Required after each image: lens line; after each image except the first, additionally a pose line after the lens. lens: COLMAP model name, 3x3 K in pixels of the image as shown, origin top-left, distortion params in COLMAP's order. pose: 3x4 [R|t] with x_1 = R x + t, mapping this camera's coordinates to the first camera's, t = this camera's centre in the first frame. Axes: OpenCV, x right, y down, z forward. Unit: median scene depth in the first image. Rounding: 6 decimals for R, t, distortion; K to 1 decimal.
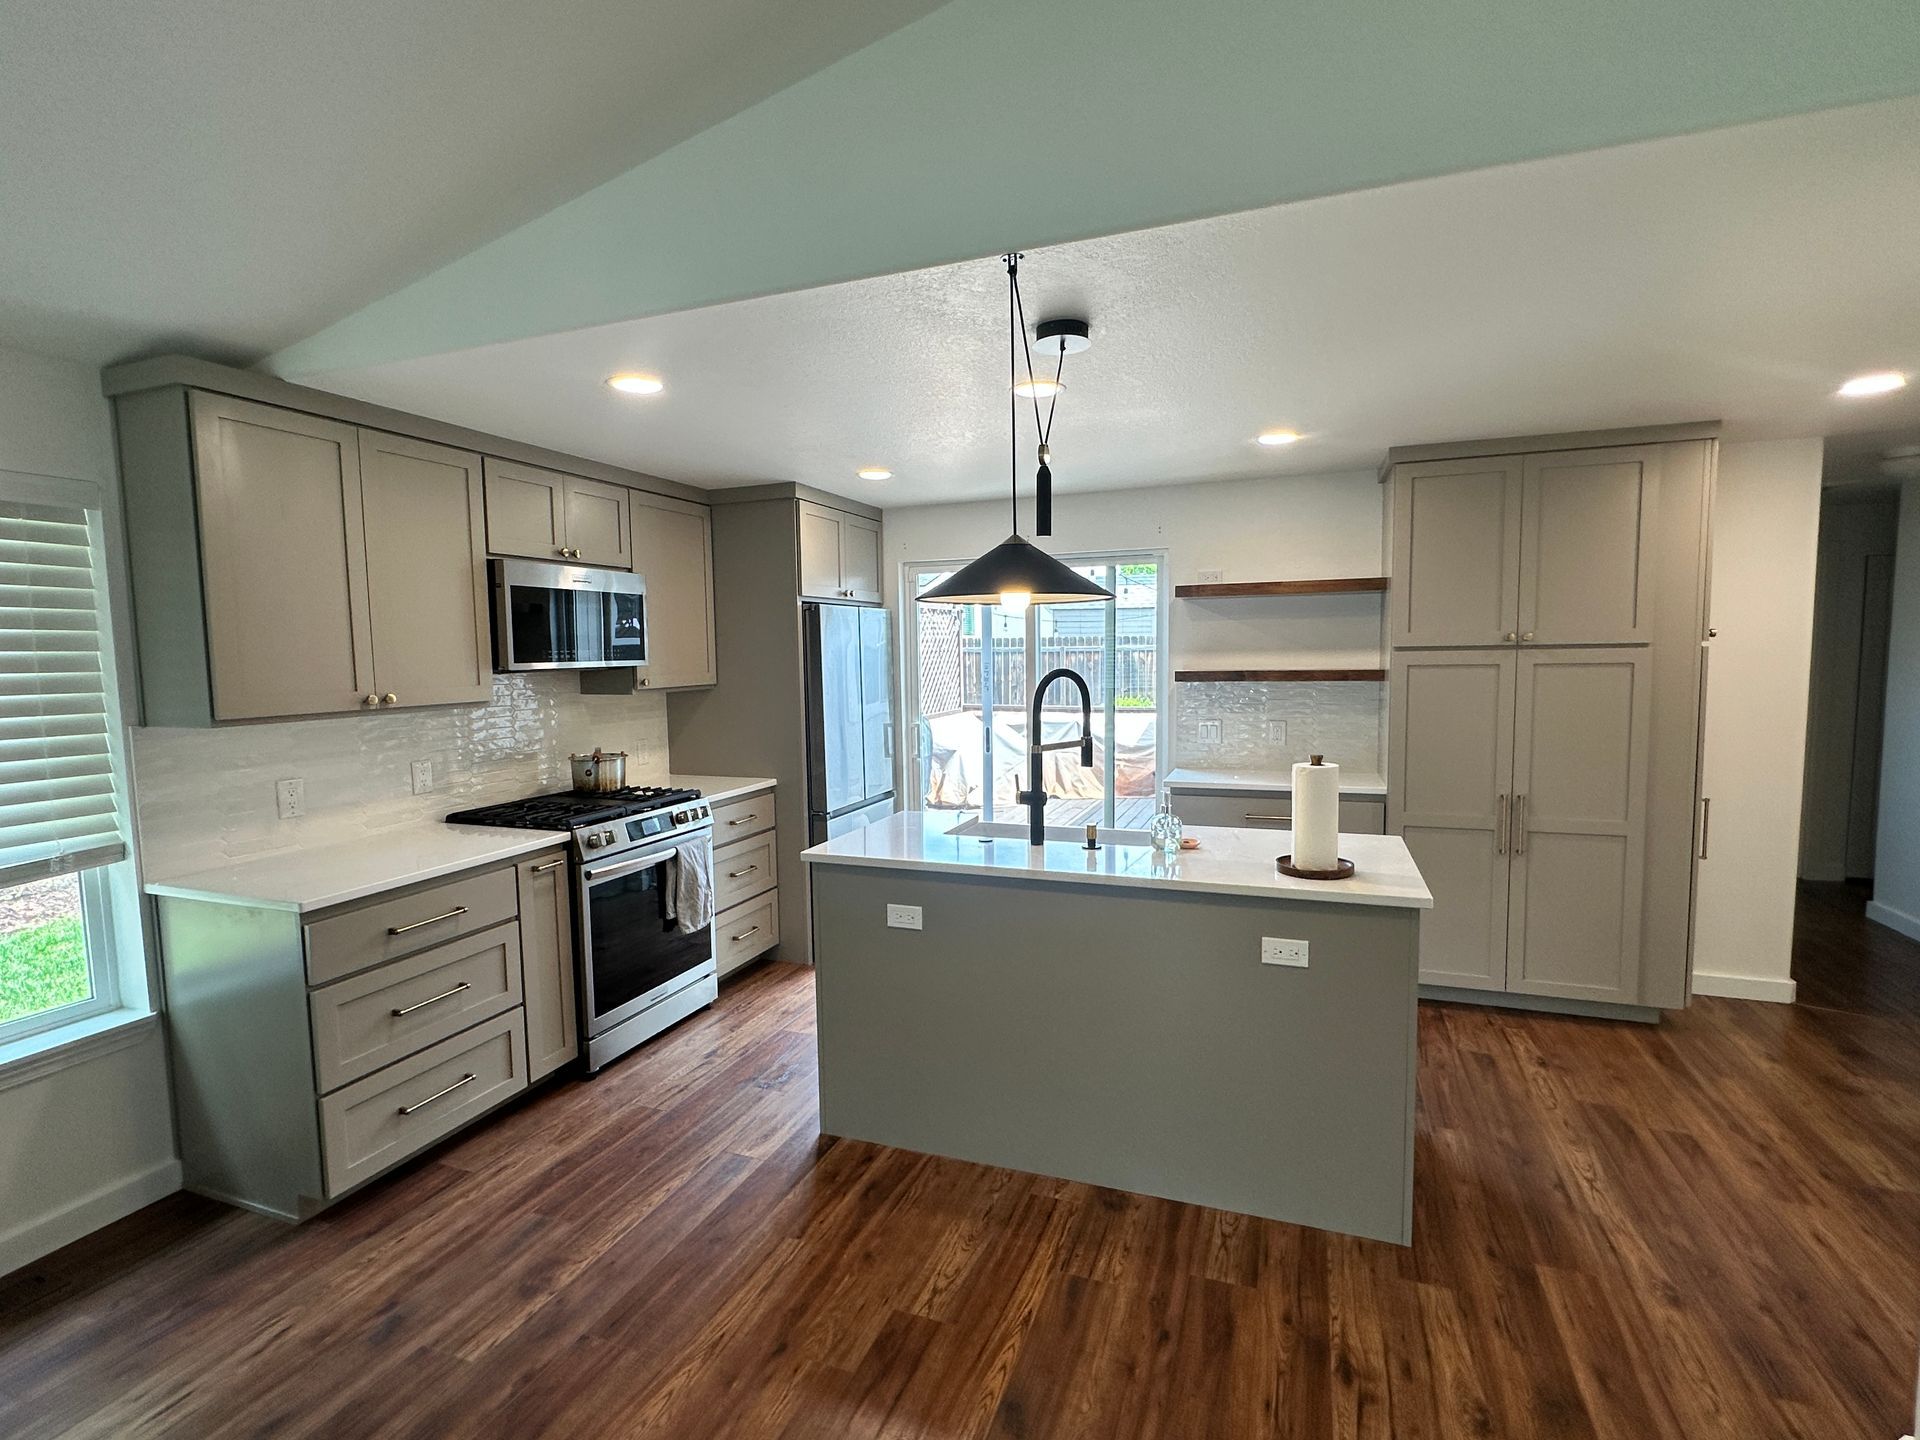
lens RADIAL K [[912.9, 0, 960.5], [0, 912.9, 724.4], [0, 0, 1]] dist [-0.006034, 0.001286]
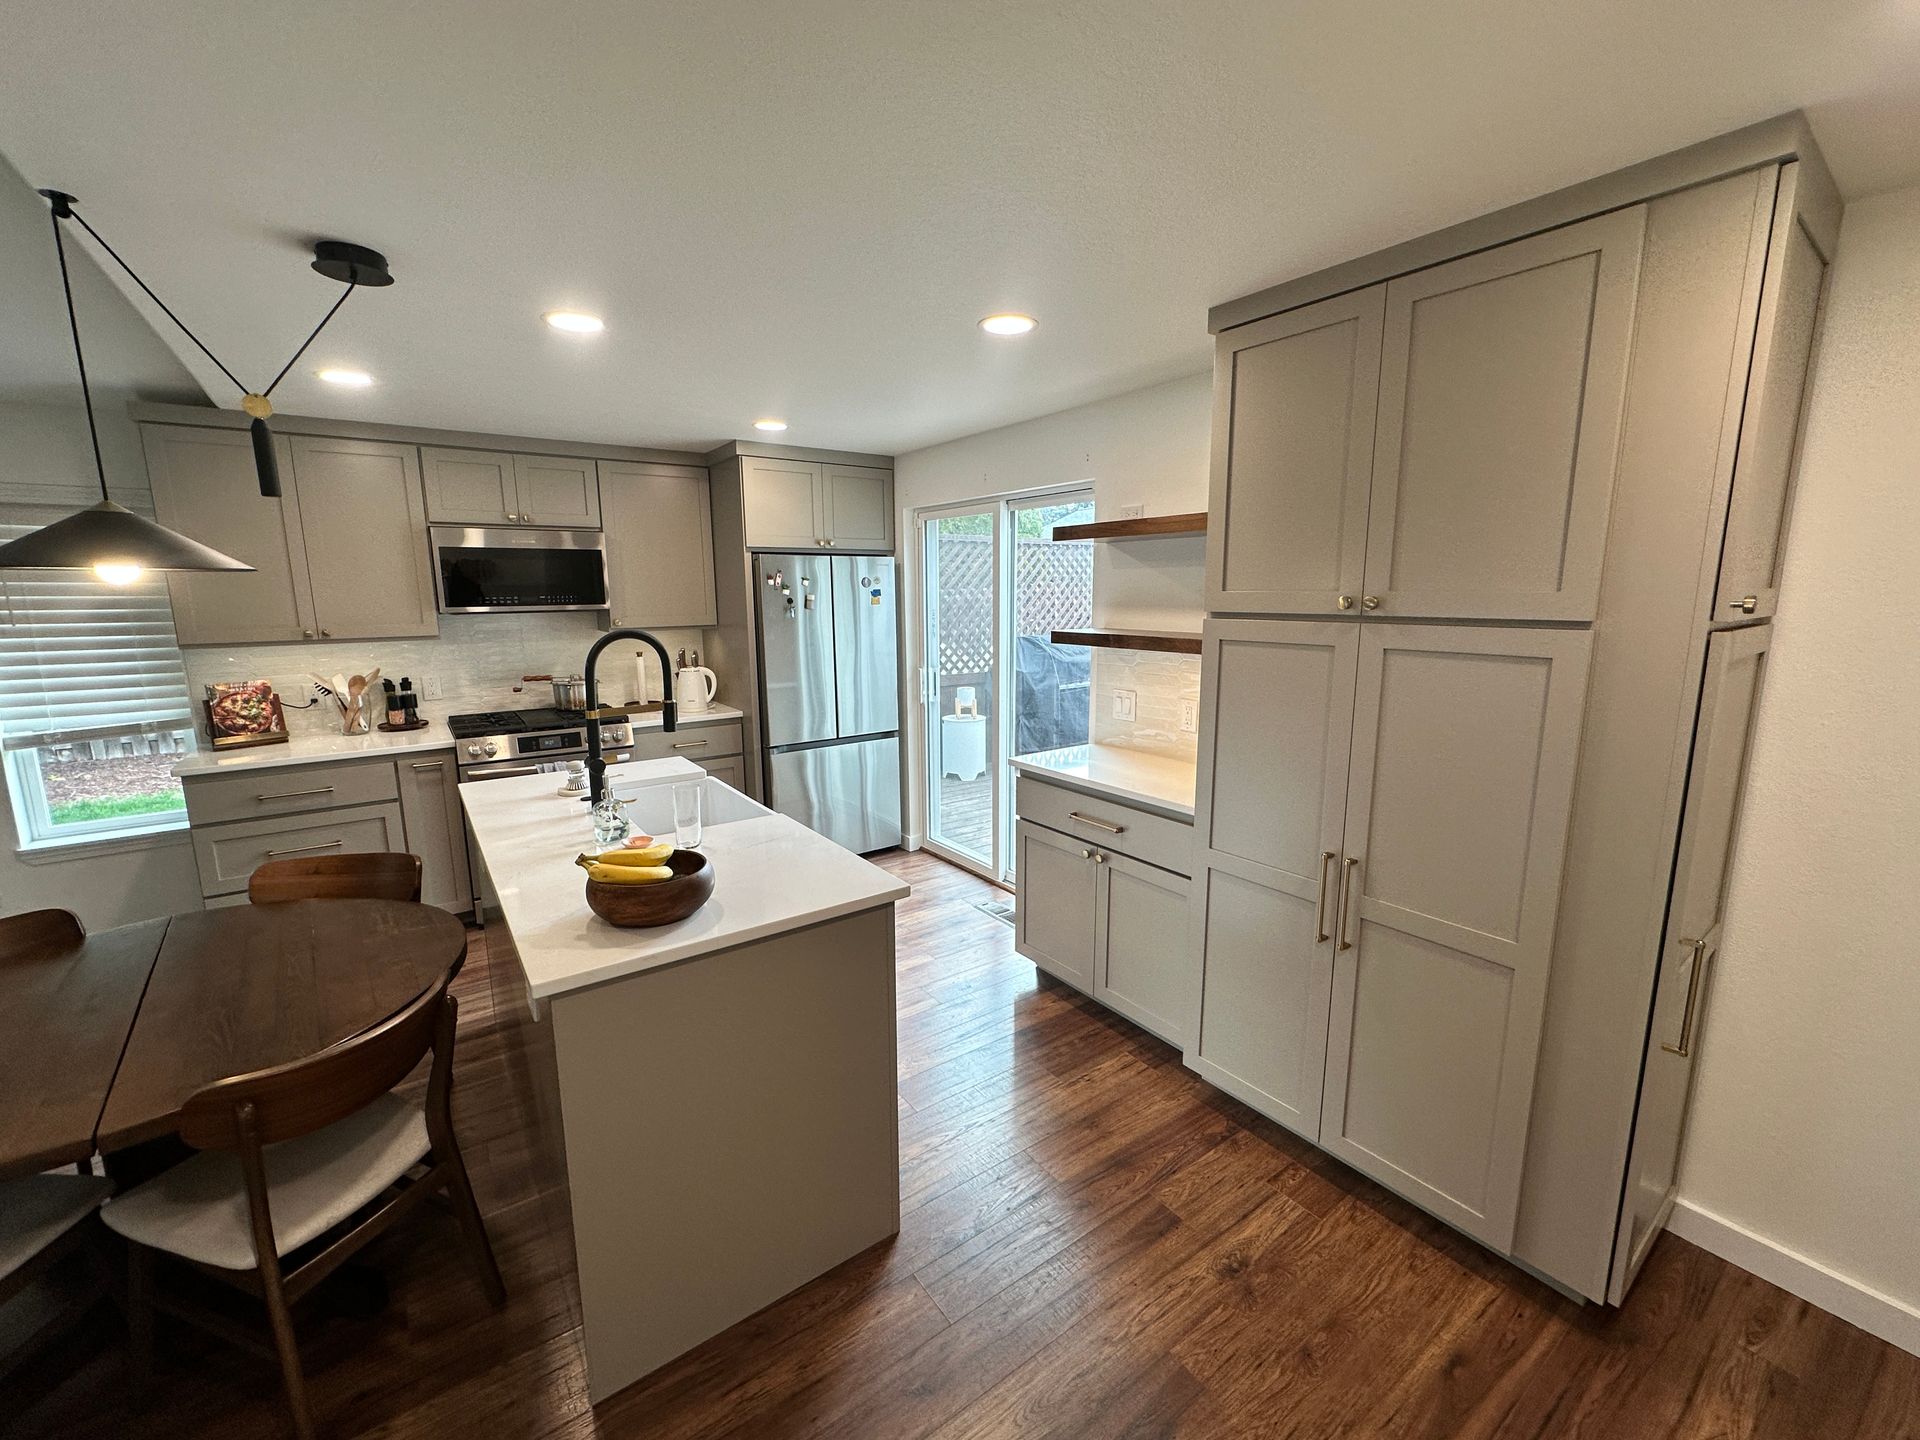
lens RADIAL K [[779.5, 0, 962.4], [0, 779.5, 720.5], [0, 0, 1]] dist [-0.004772, 0.000892]
pose [[0.835556, 0.103760, -0.539518, 0.808827], [-0.052376, 0.992575, 0.109776, -0.072770], [0.546903, -0.063466, 0.834787, 0.503409]]
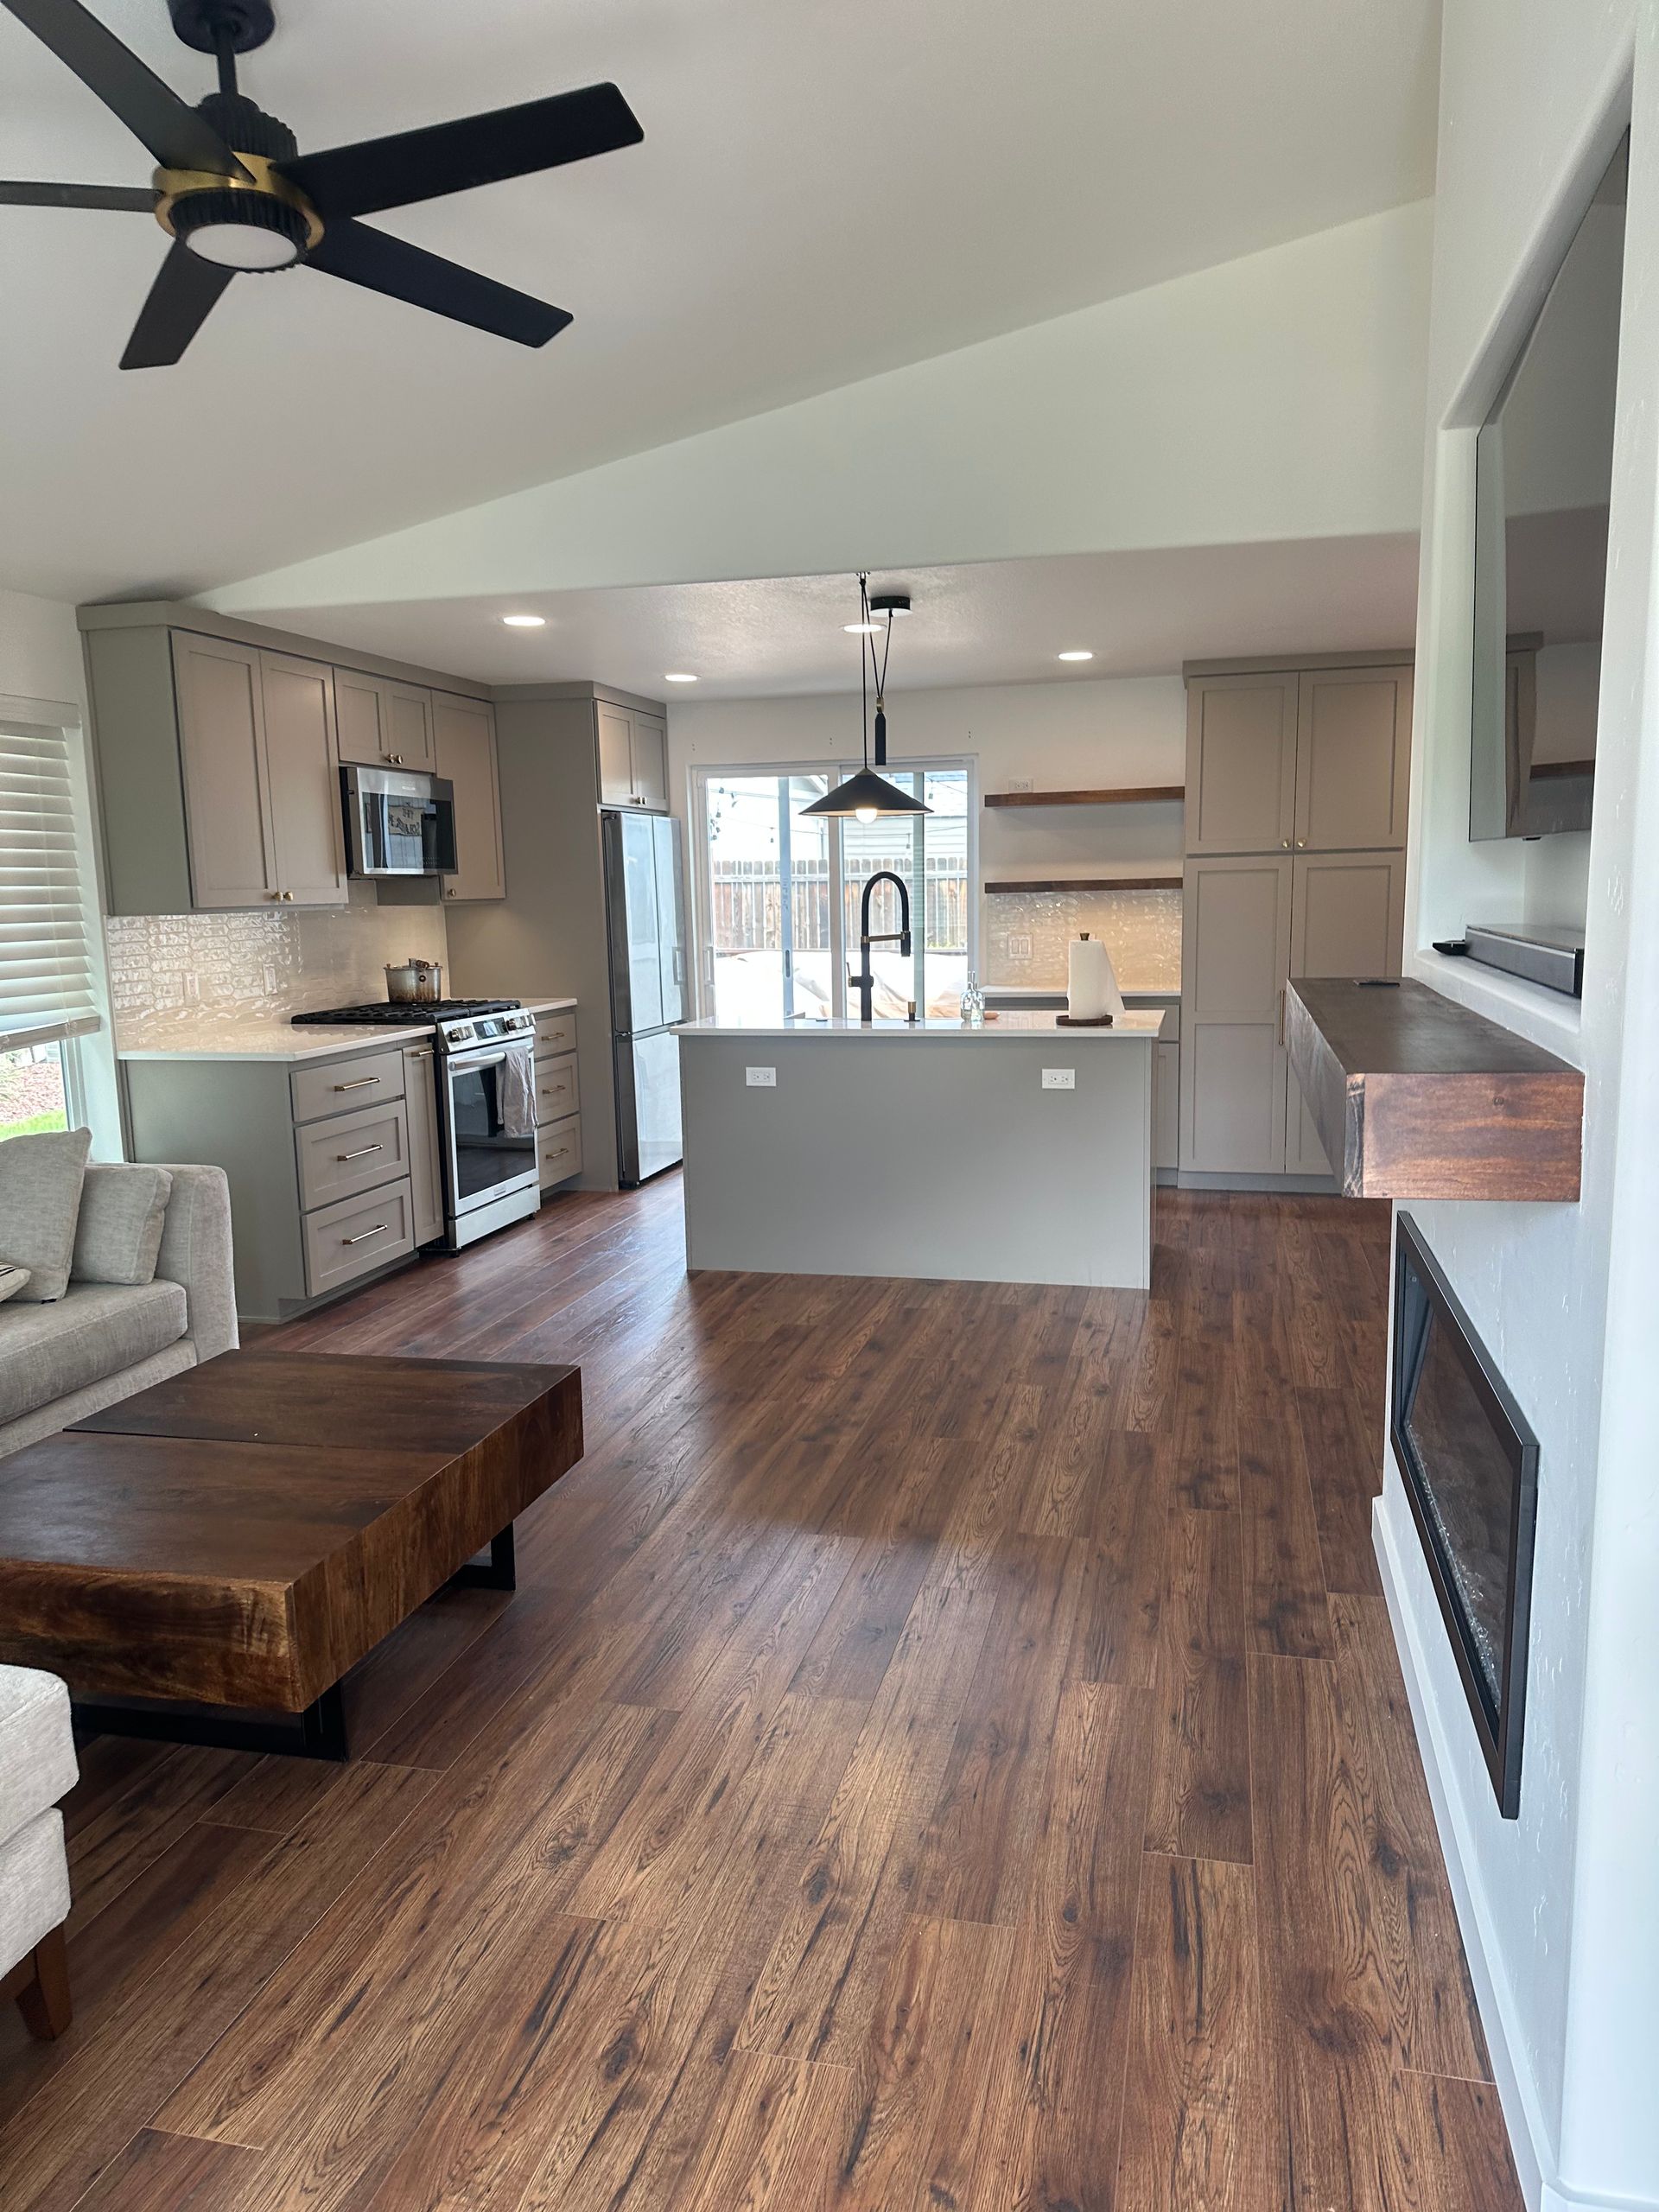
lens RADIAL K [[1563.8, 0, 844.5], [0, 1563.8, 1119.8], [0, 0, 1]] dist [0.087870, -0.067053]
pose [[0.991915, -0.022880, 0.124820, -0.191750], [0.014546, 0.997628, 0.067278, 0.117920], [-0.126064, -0.064918, 0.989896, -0.971666]]
